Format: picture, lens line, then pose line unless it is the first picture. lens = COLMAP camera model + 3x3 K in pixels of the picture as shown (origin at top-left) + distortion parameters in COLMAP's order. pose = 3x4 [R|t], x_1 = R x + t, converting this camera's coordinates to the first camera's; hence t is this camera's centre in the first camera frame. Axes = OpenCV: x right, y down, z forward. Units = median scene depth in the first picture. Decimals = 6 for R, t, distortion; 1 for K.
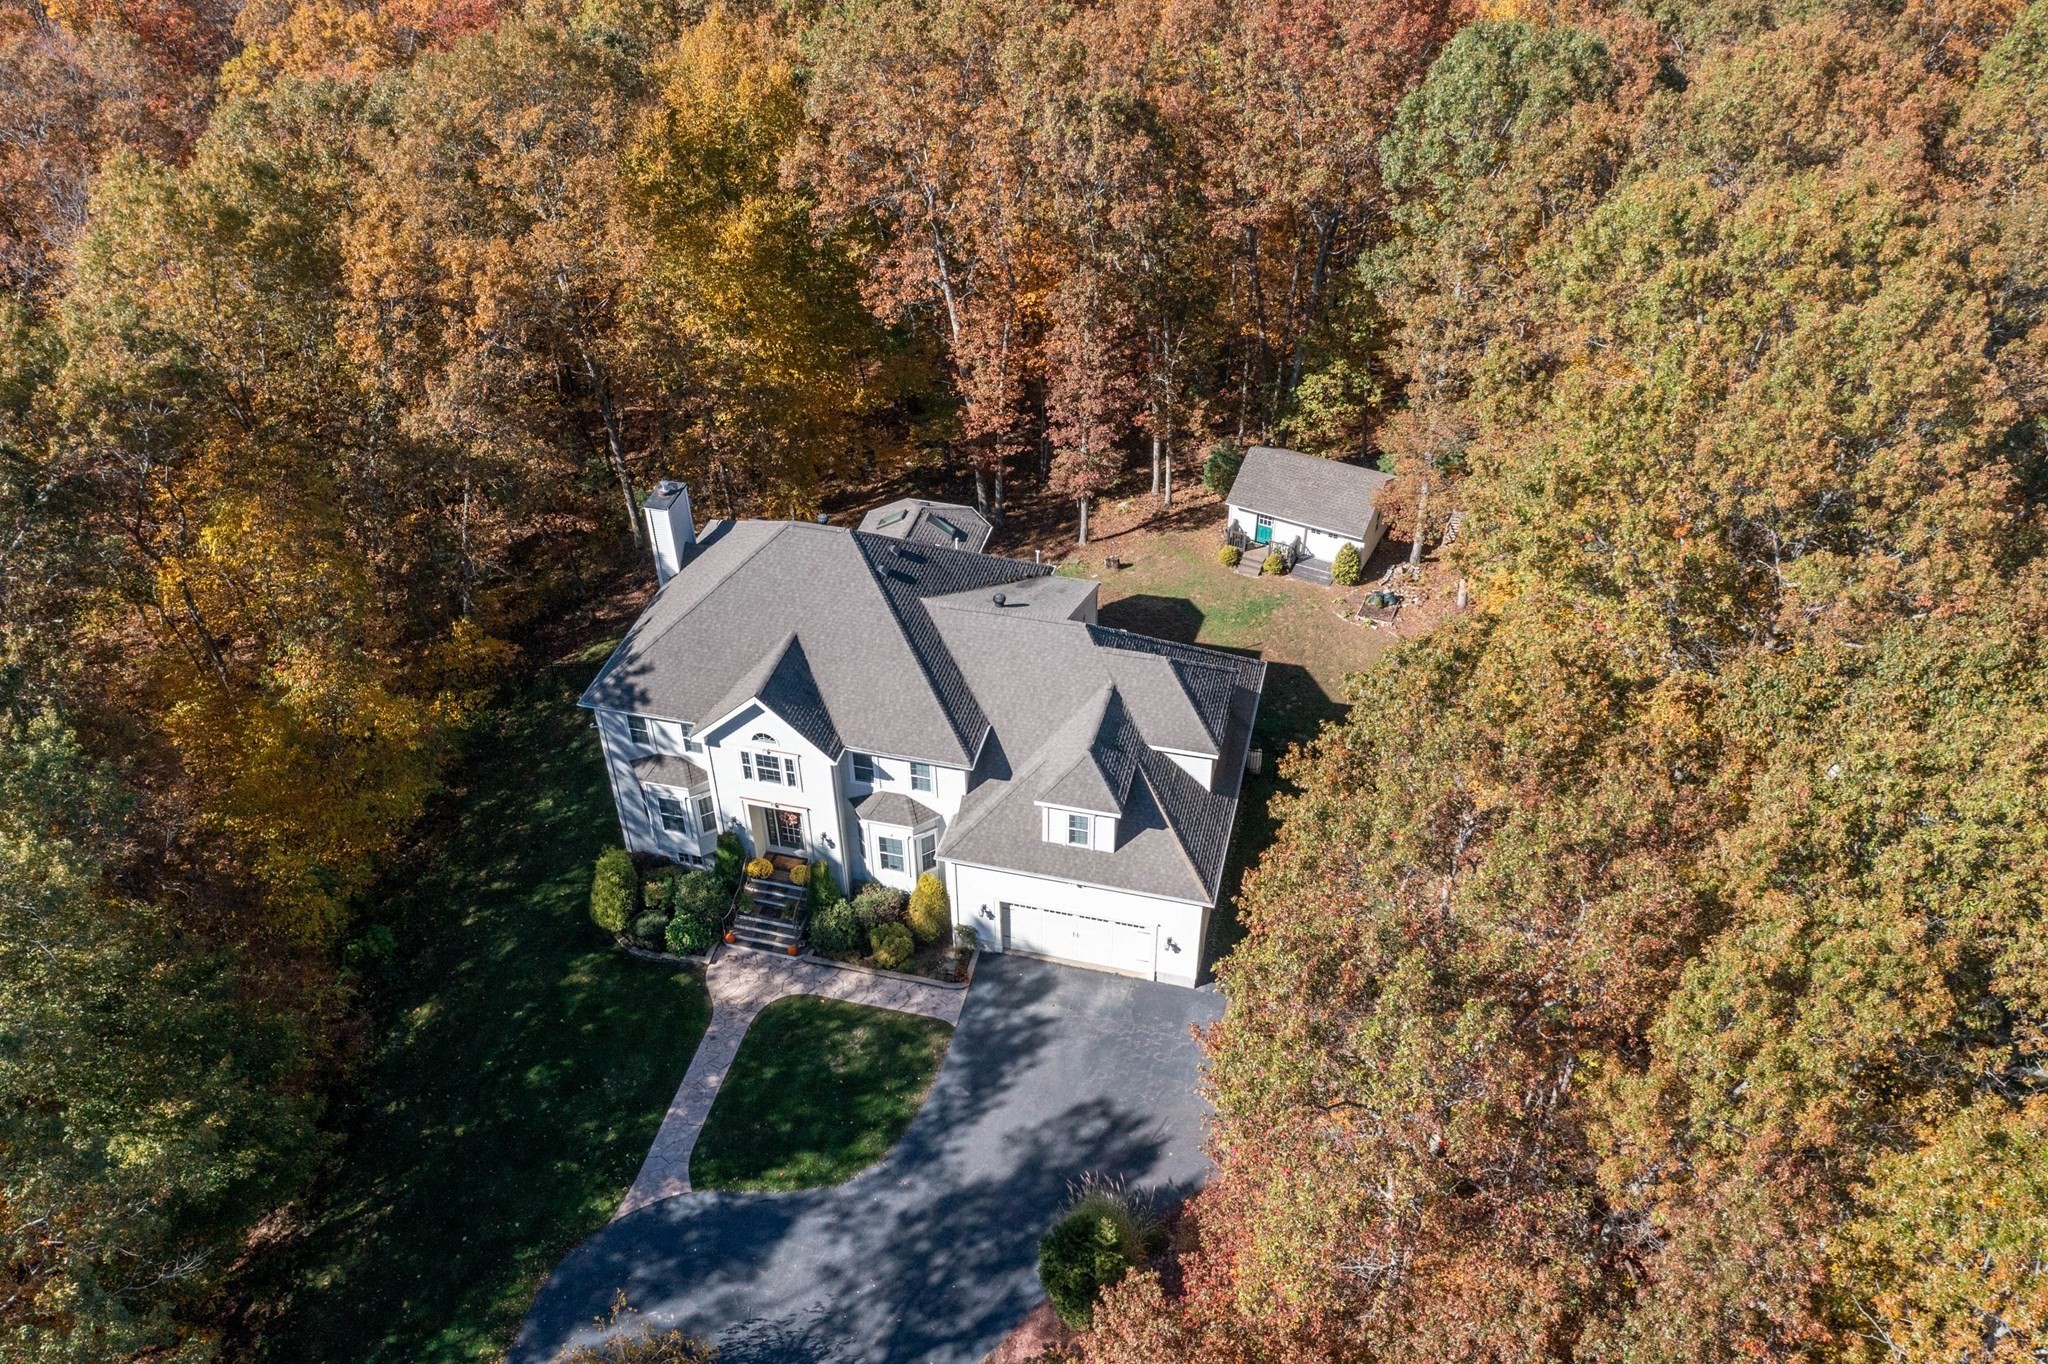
lens RADIAL K [[1623.8, 0, 1024.0], [0, 1623.8, 682.0], [0, 0, 1]] dist [-0.008566, -0.001270]
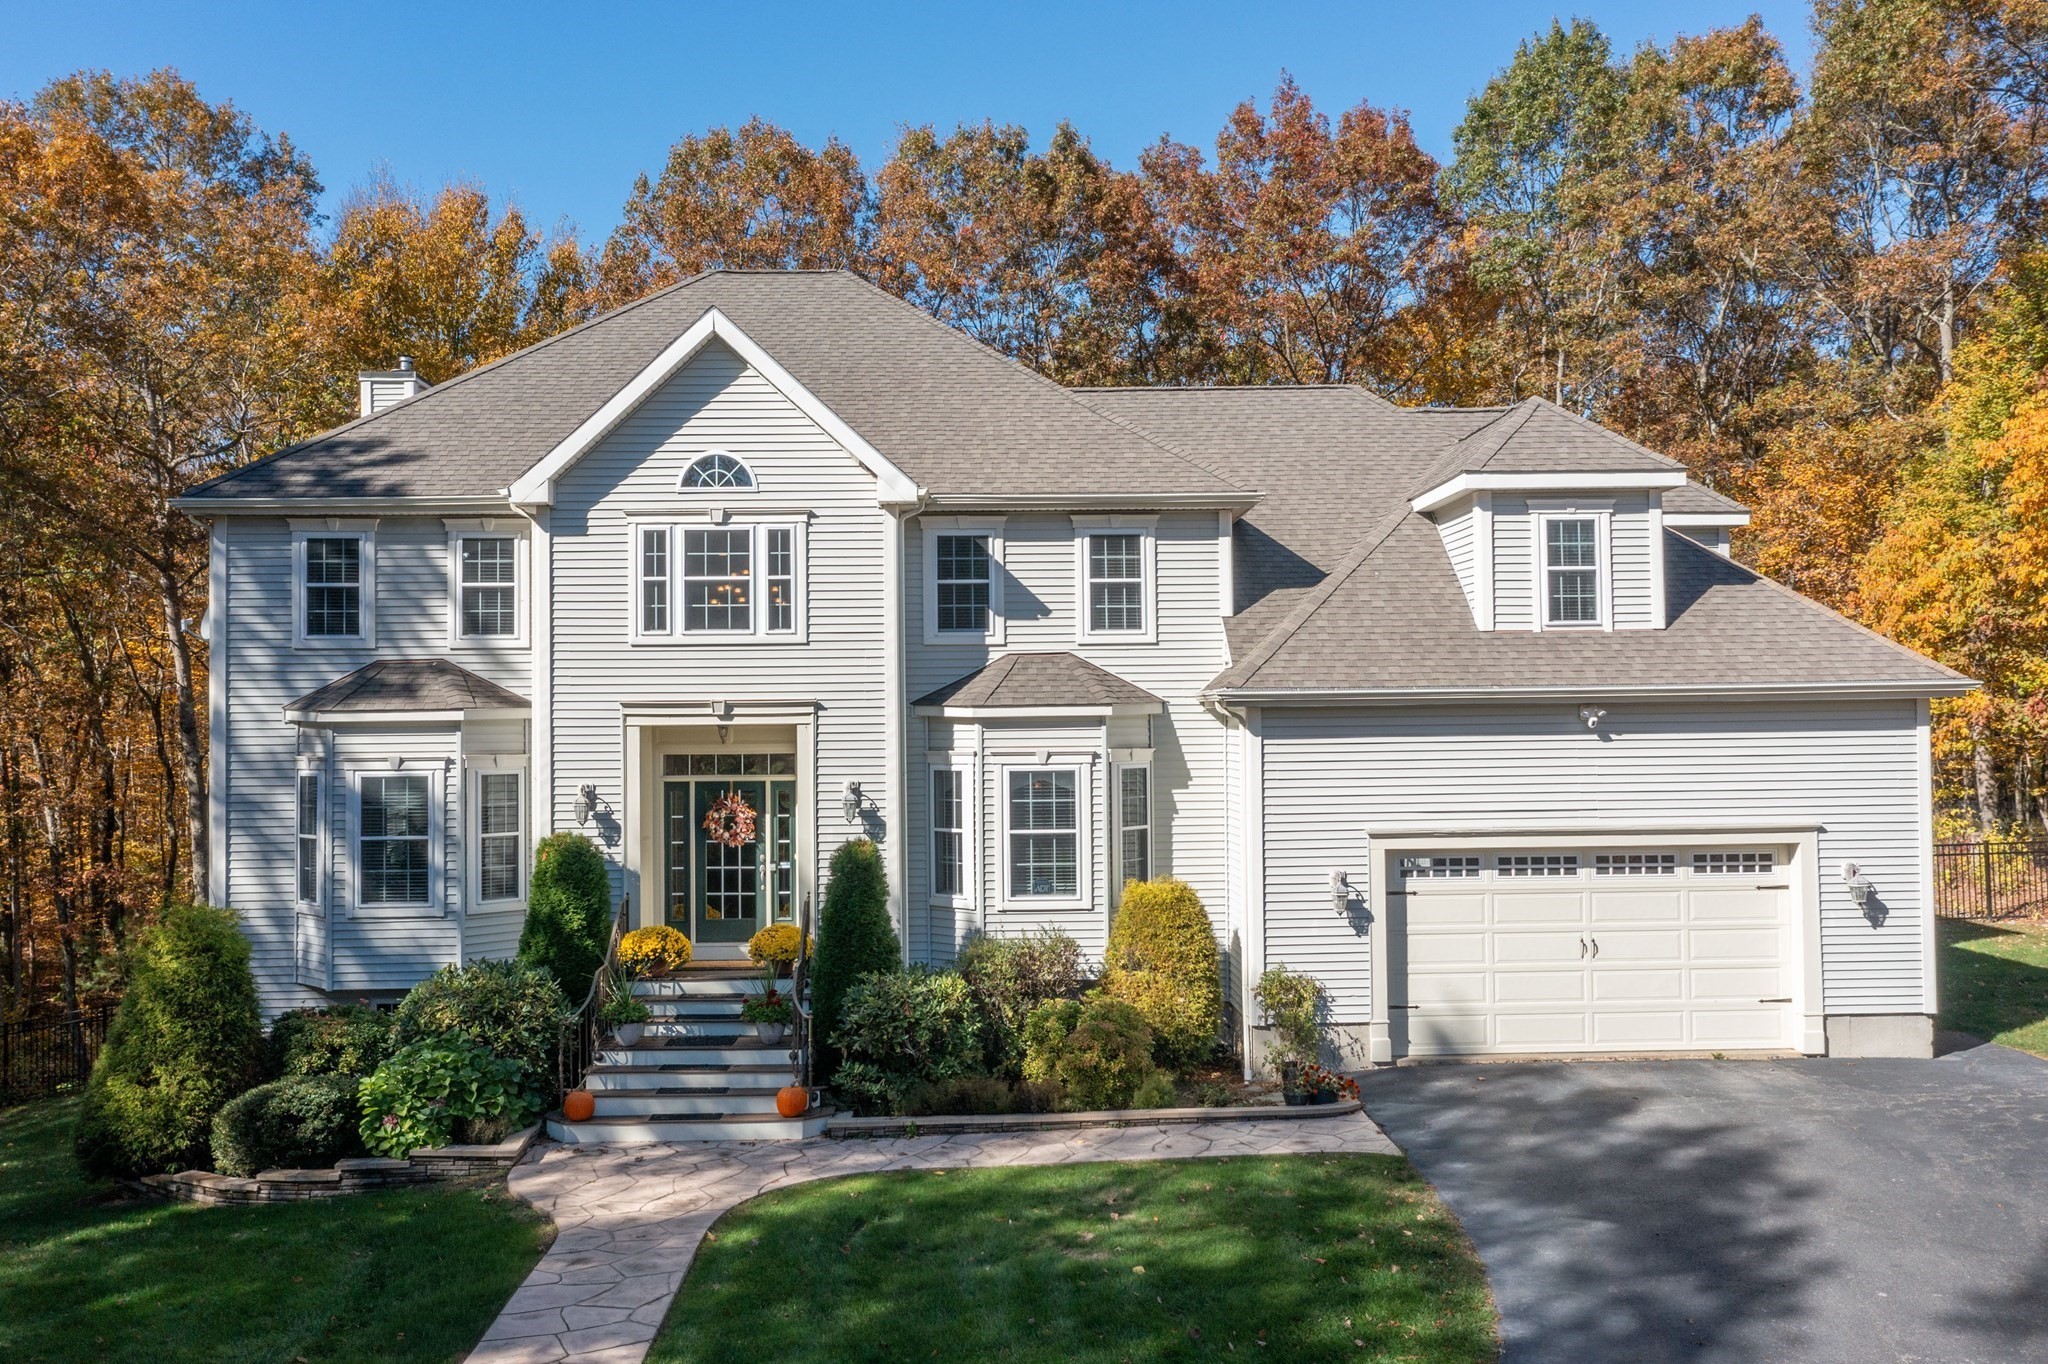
lens RADIAL K [[1623.8, 0, 1024.0], [0, 1623.8, 682.0], [0, 0, 1]] dist [-0.008566, -0.001270]
pose [[0.958886, 0.007363, 0.283696, -0.194683], [0.176657, 0.766879, -0.617001, 0.313314], [-0.222103, 0.641750, 0.734048, 0.720751]]
